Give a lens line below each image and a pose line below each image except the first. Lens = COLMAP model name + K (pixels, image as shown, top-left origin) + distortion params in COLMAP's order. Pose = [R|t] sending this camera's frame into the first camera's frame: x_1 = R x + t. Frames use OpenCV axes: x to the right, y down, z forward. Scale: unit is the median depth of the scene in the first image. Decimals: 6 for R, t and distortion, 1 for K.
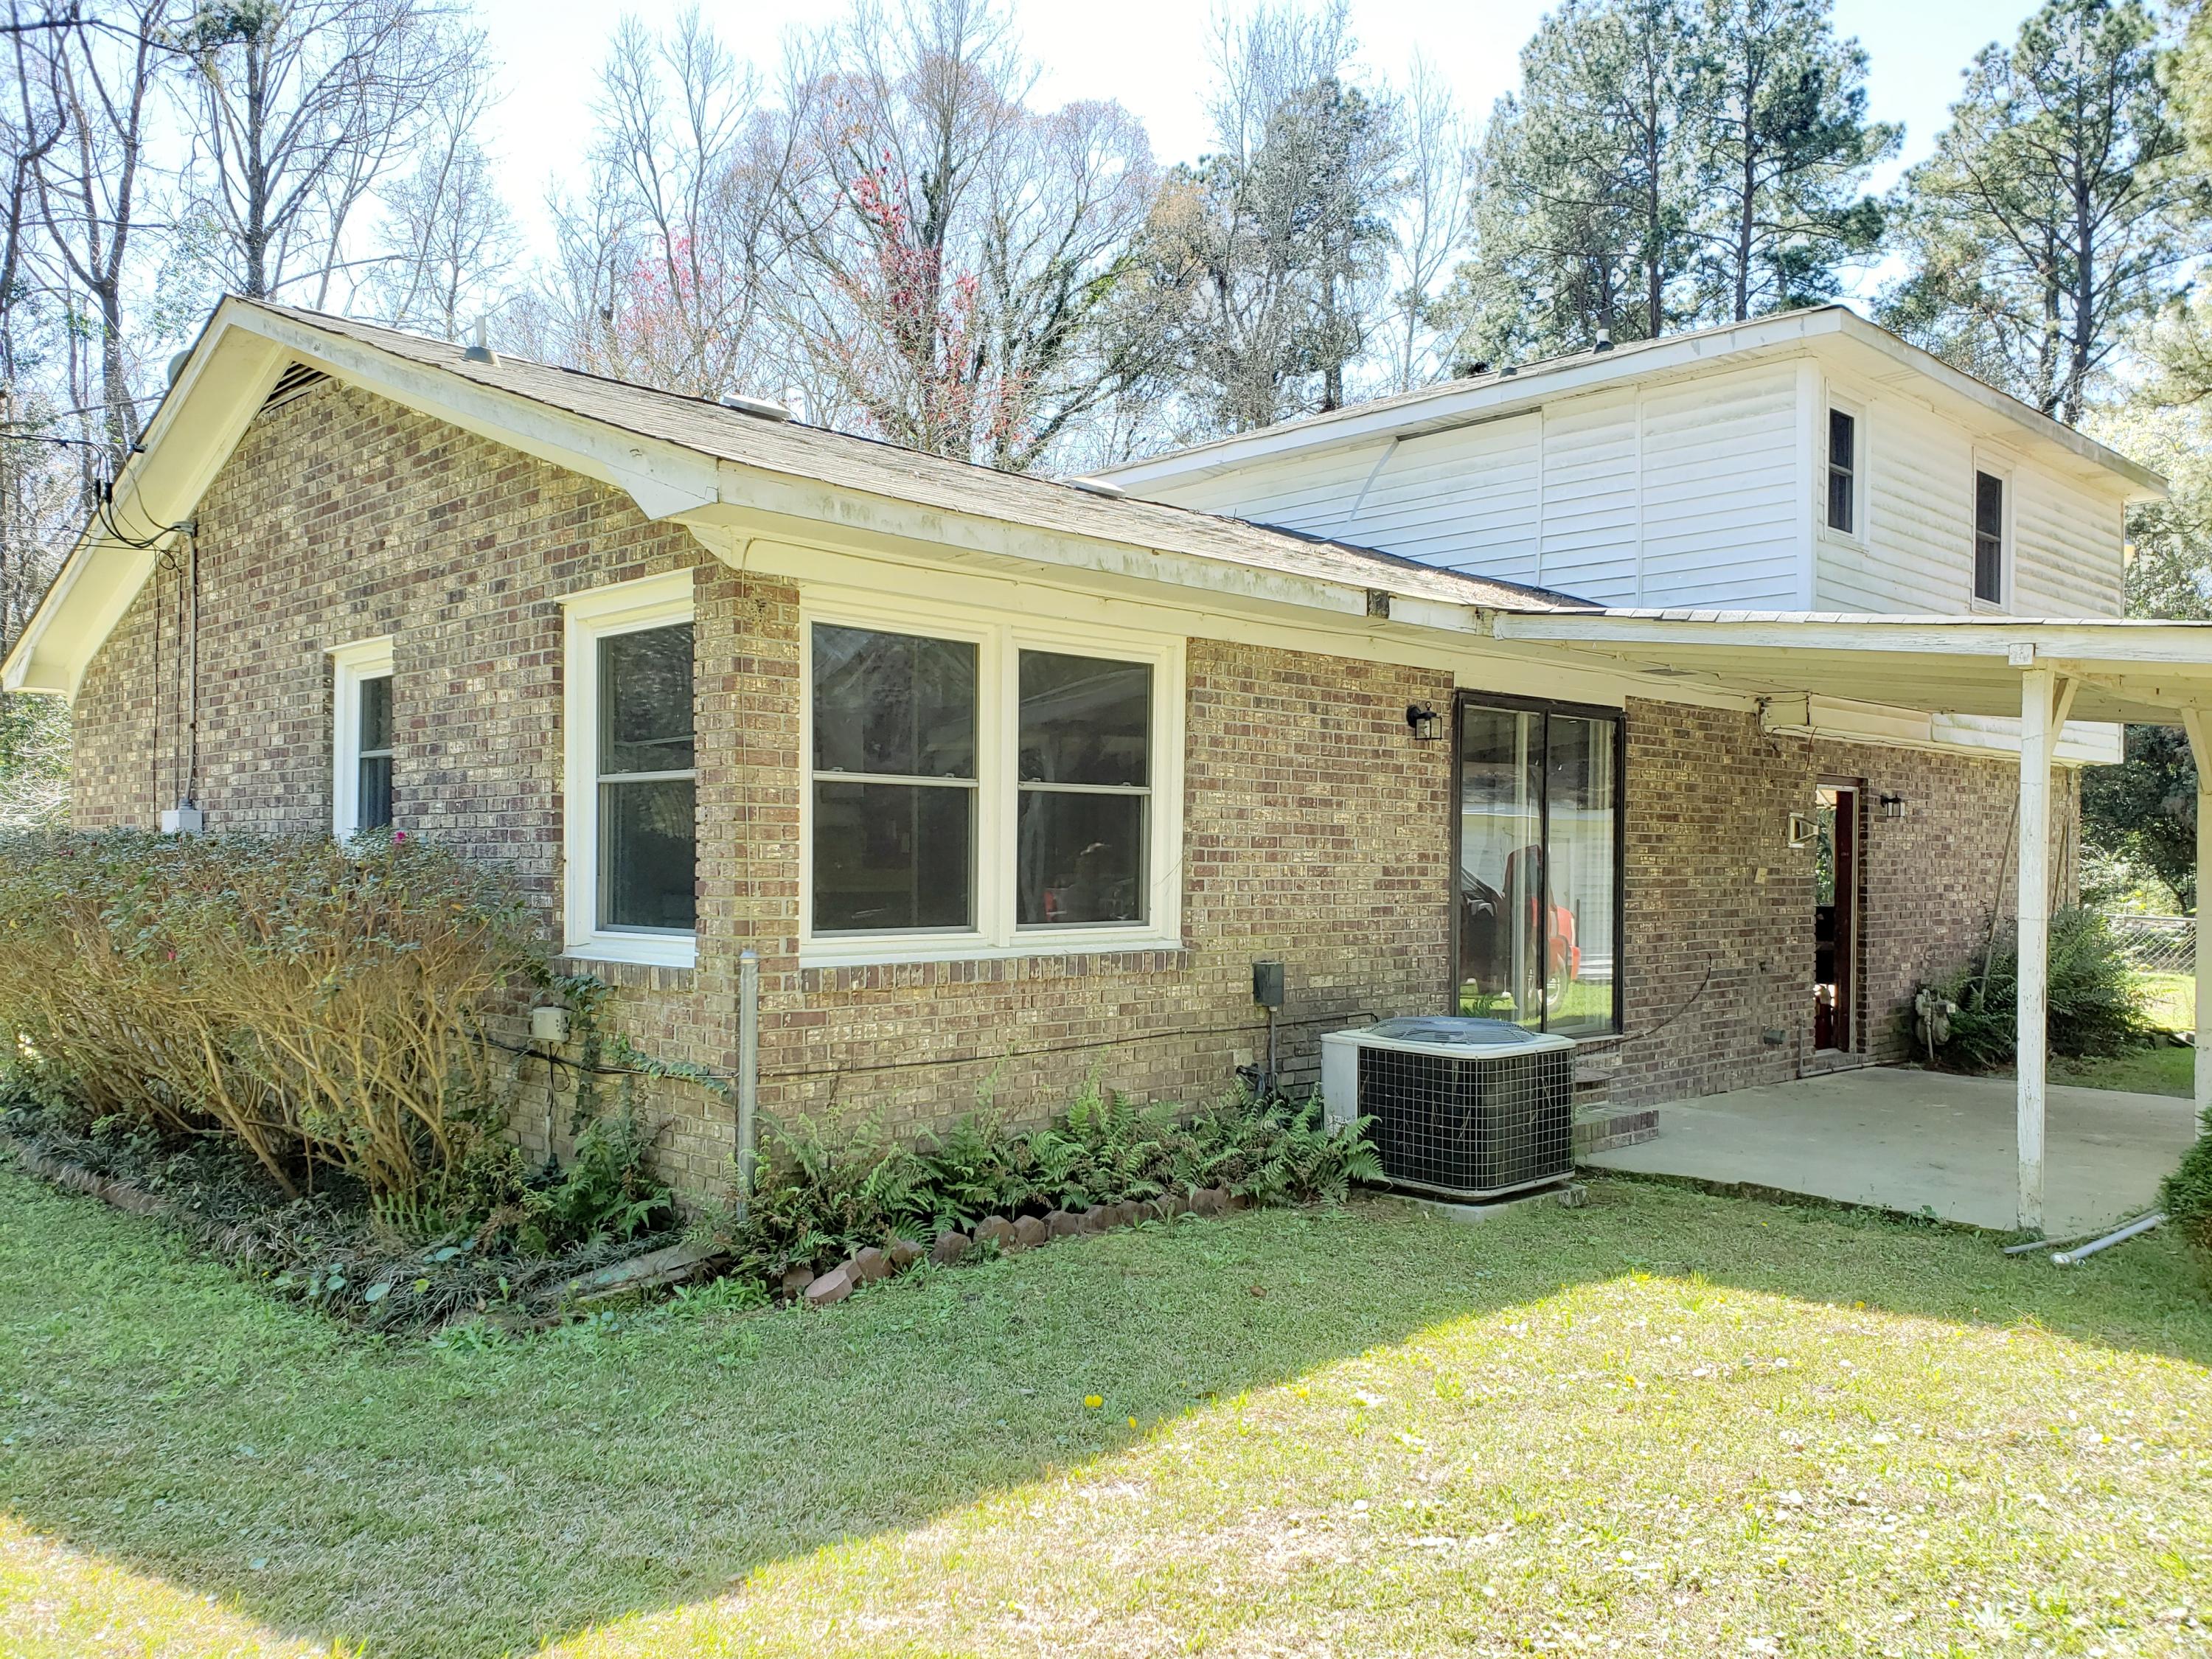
lens RADIAL K [[1726.3, 0, 1125.3], [0, 1726.3, 845.2], [0, 0, 1]] dist [0.054726, -0.065271]
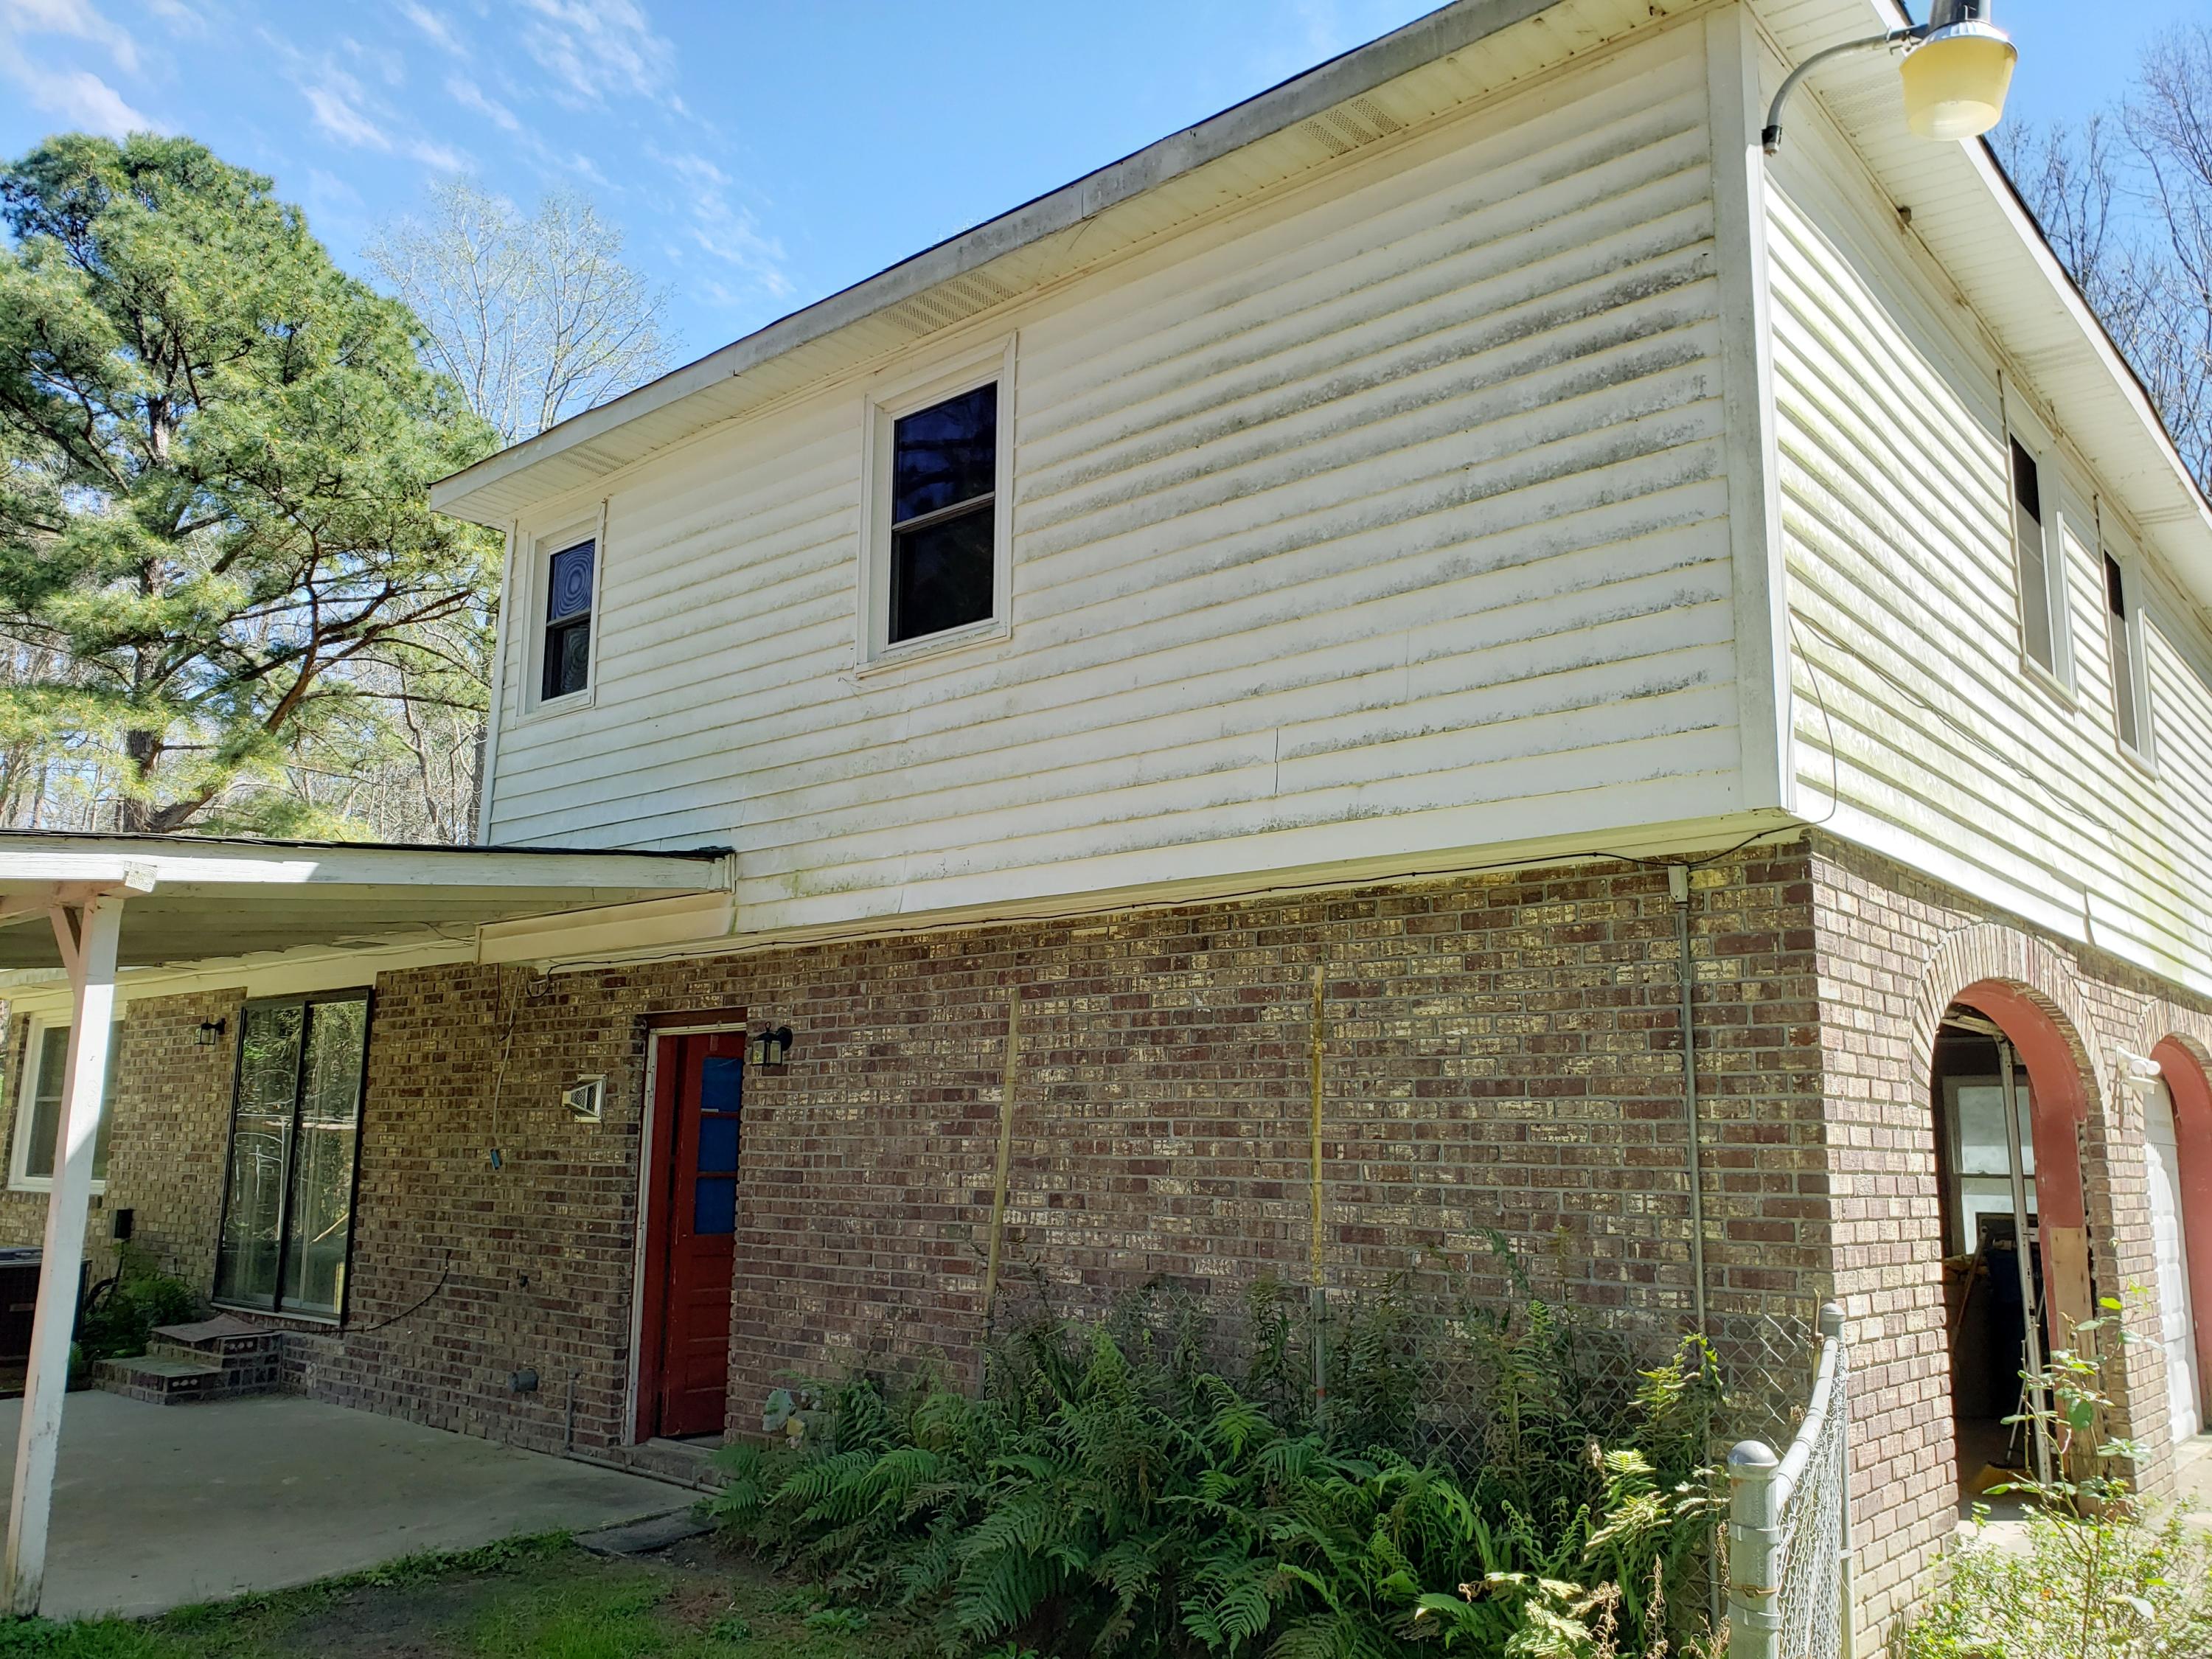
lens RADIAL K [[1726.3, 0, 1125.3], [0, 1726.3, 845.2], [0, 0, 1]] dist [0.054726, -0.065271]
pose [[0.082078, -0.168015, -0.982361, 1.268820], [0.001046, 0.985701, -0.168499, 0.010636], [0.996625, 0.012803, 0.081080, 1.297175]]
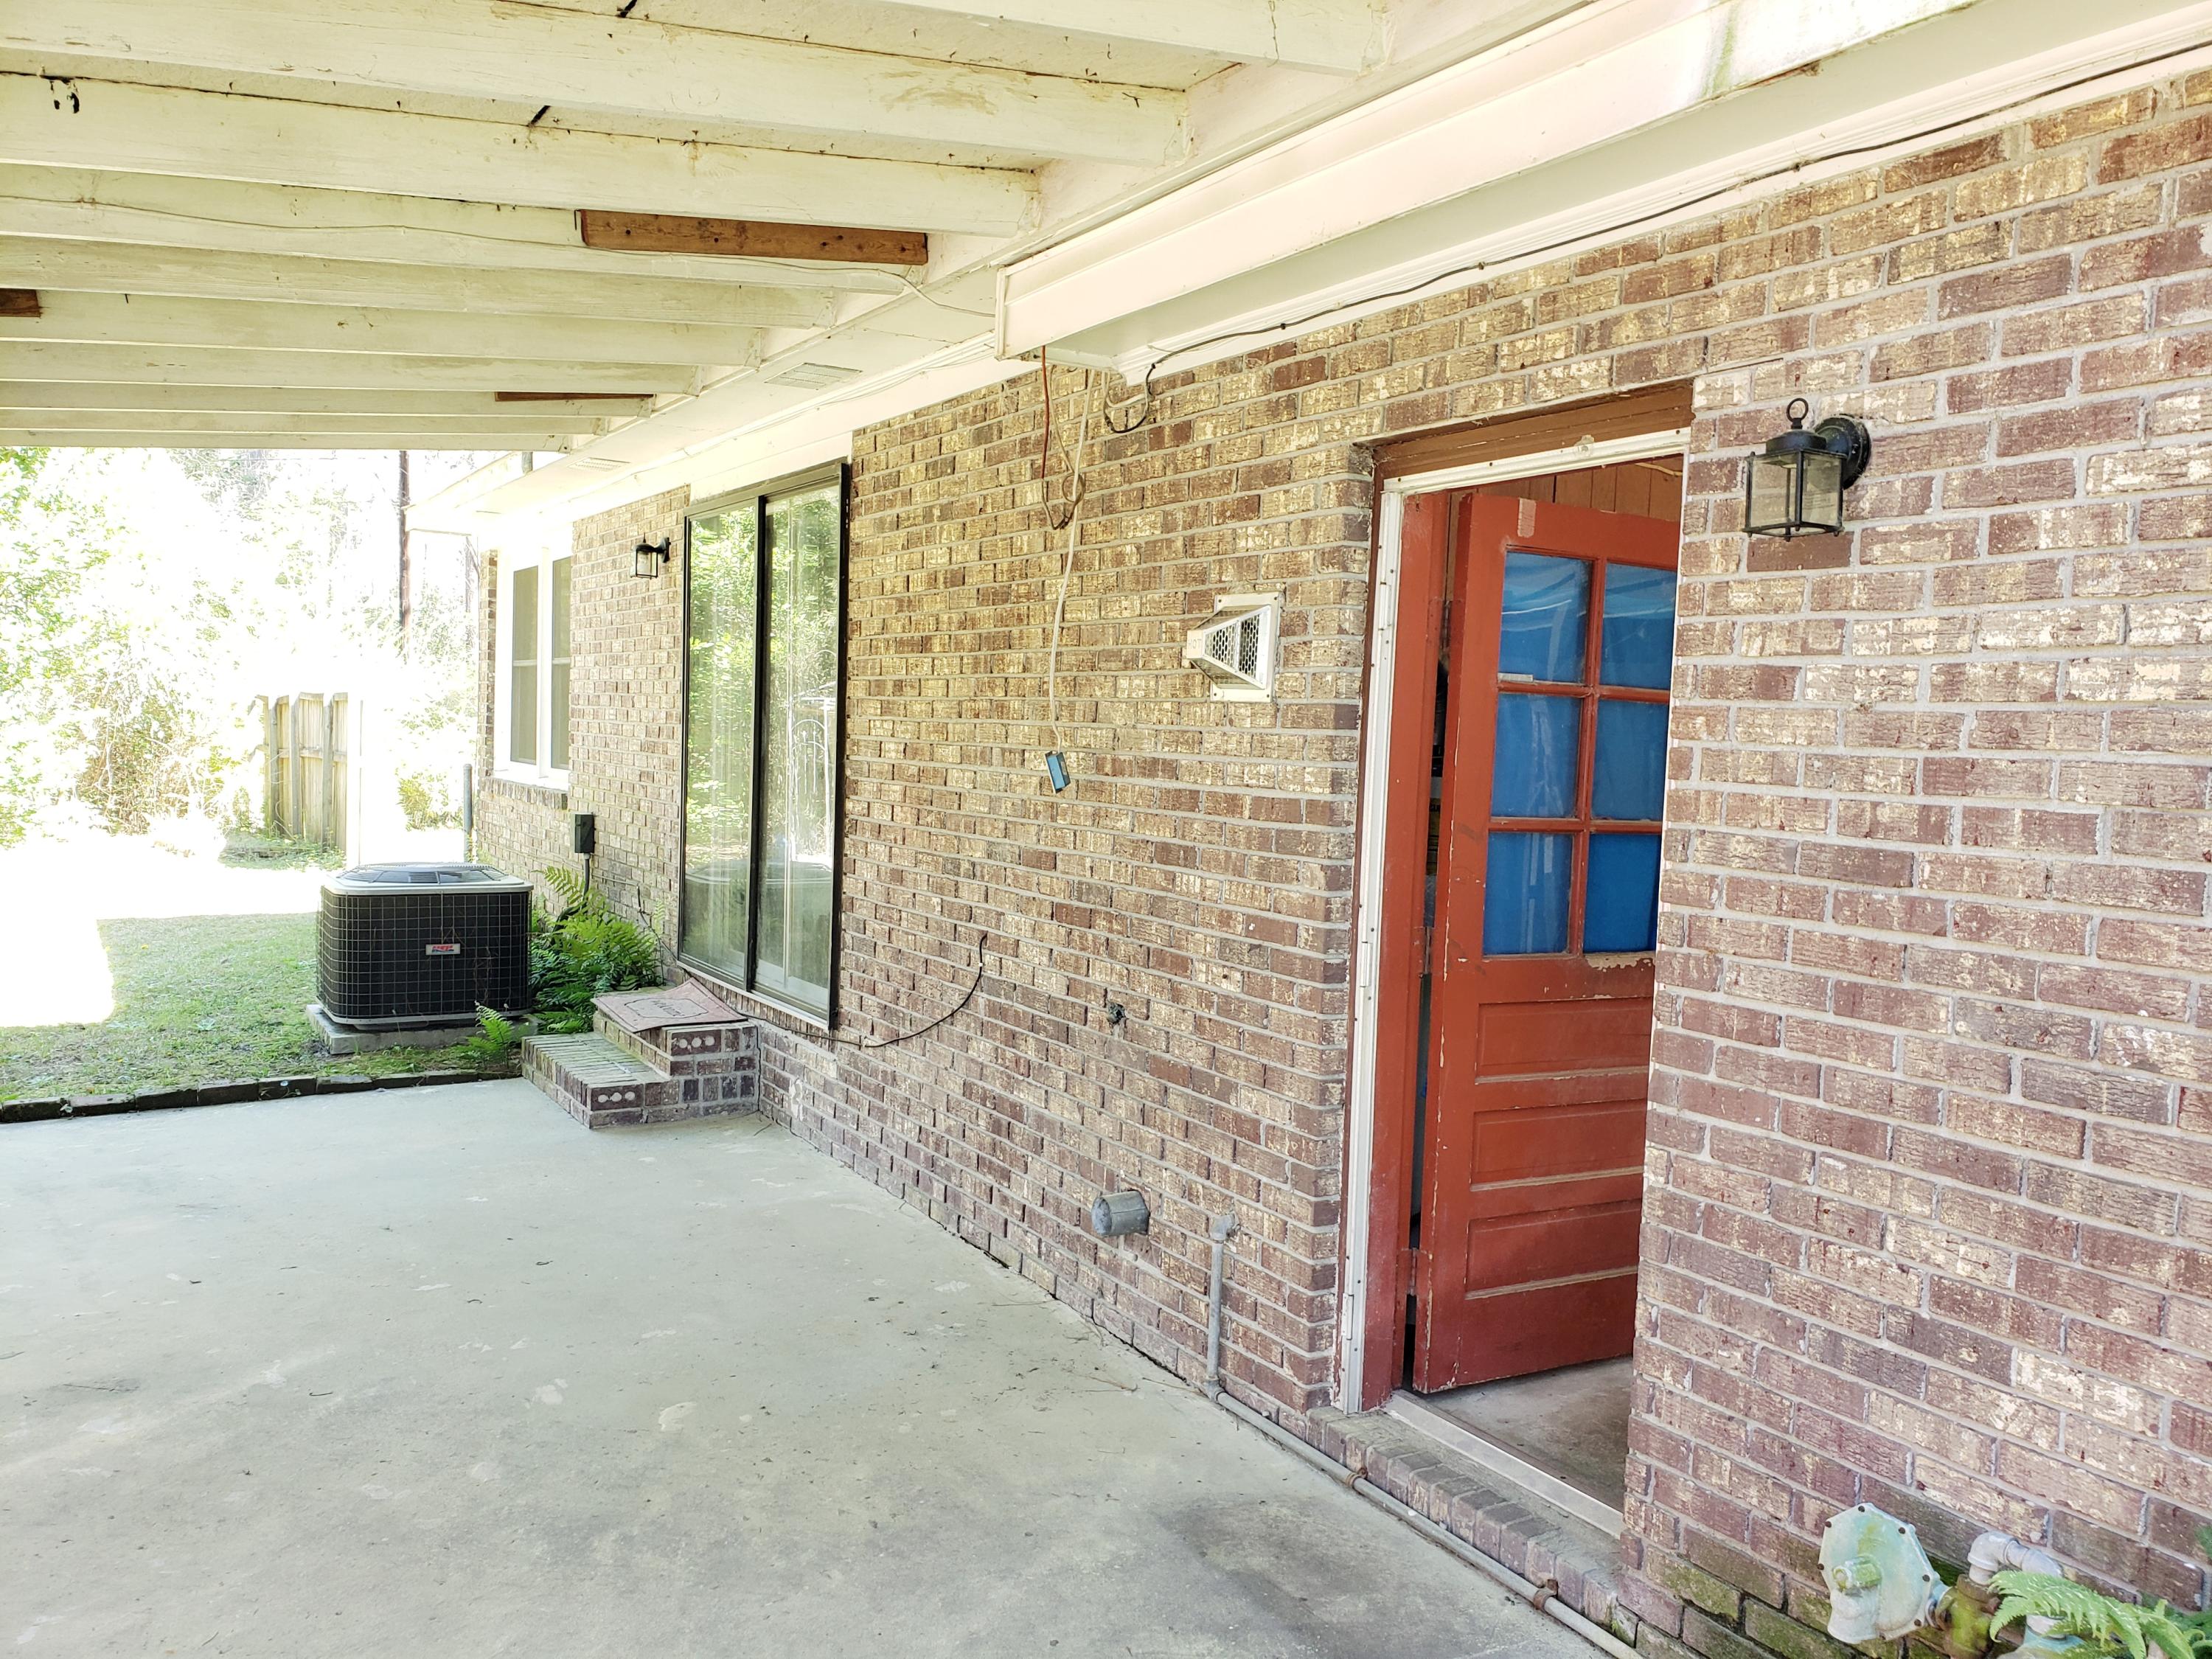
lens RADIAL K [[1748.8, 0, 1133.8], [0, 1748.8, 831.2], [0, 0, 1]] dist [0.052980, -0.007939]
pose [[-0.227017, 0.043155, -0.972934, 0.797288], [-0.028441, 0.998298, 0.050916, 0.010742], [0.973476, 0.039230, -0.225403, 1.177286]]
